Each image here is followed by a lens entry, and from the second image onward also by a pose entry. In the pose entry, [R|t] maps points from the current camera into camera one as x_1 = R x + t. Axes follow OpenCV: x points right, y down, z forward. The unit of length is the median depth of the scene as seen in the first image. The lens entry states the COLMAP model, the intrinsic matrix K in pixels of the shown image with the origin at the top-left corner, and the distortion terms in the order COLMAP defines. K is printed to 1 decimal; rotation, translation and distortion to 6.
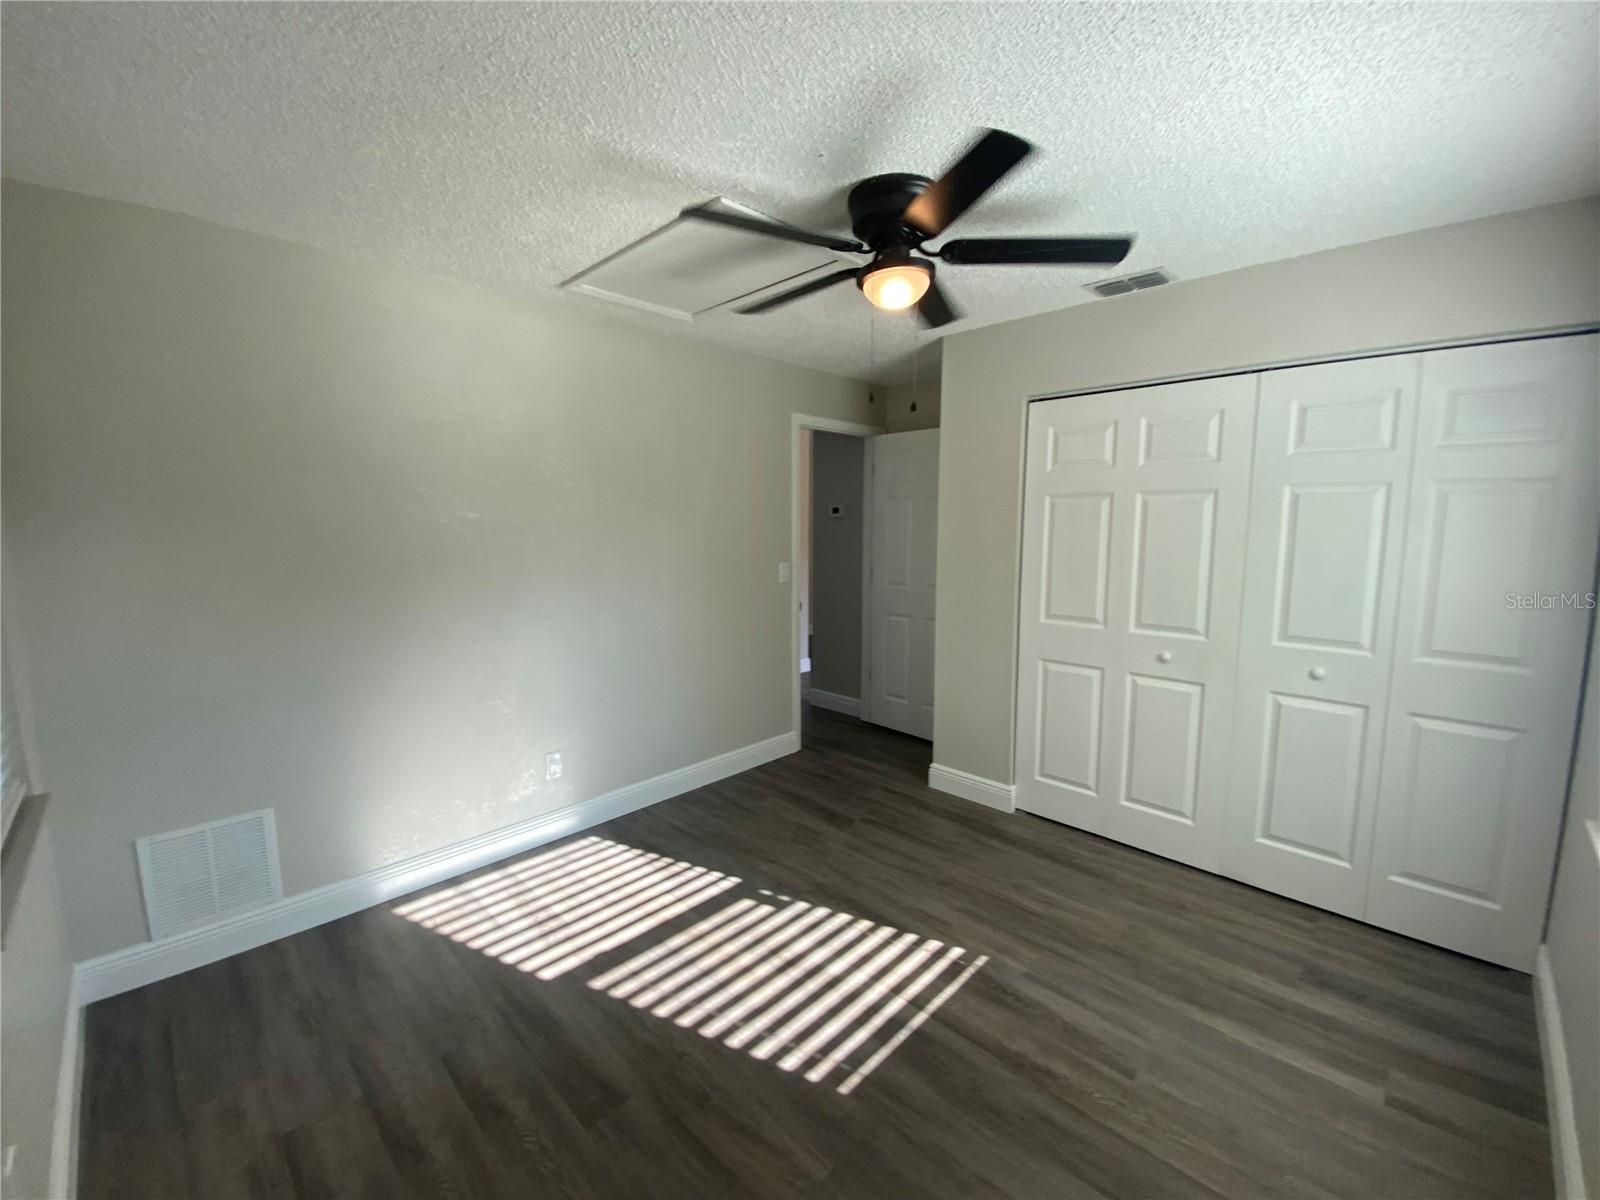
lens RADIAL K [[636.5, 0, 797.8], [0, 636.5, 602.2], [0, 0, 1]] dist [0.017952, -0.016785]
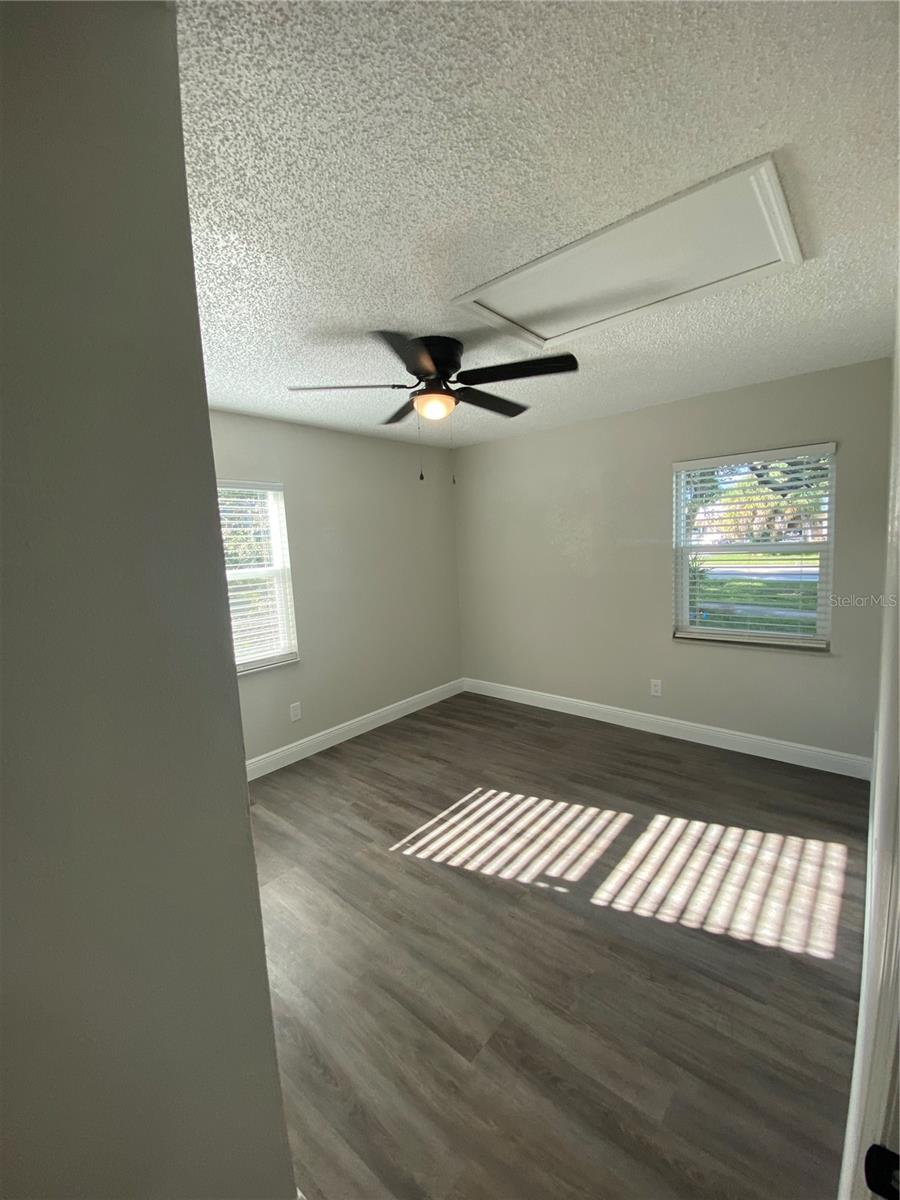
lens RADIAL K [[477.4, 0, 451.9], [0, 477.4, 595.7], [0, 0, 1]] dist [0.017952, -0.016785]
pose [[-0.996620, 0.056267, -0.059856, 0.169552], [0.040619, 0.970831, 0.236297, -0.255868], [0.071406, 0.233067, -0.969835, 1.787535]]
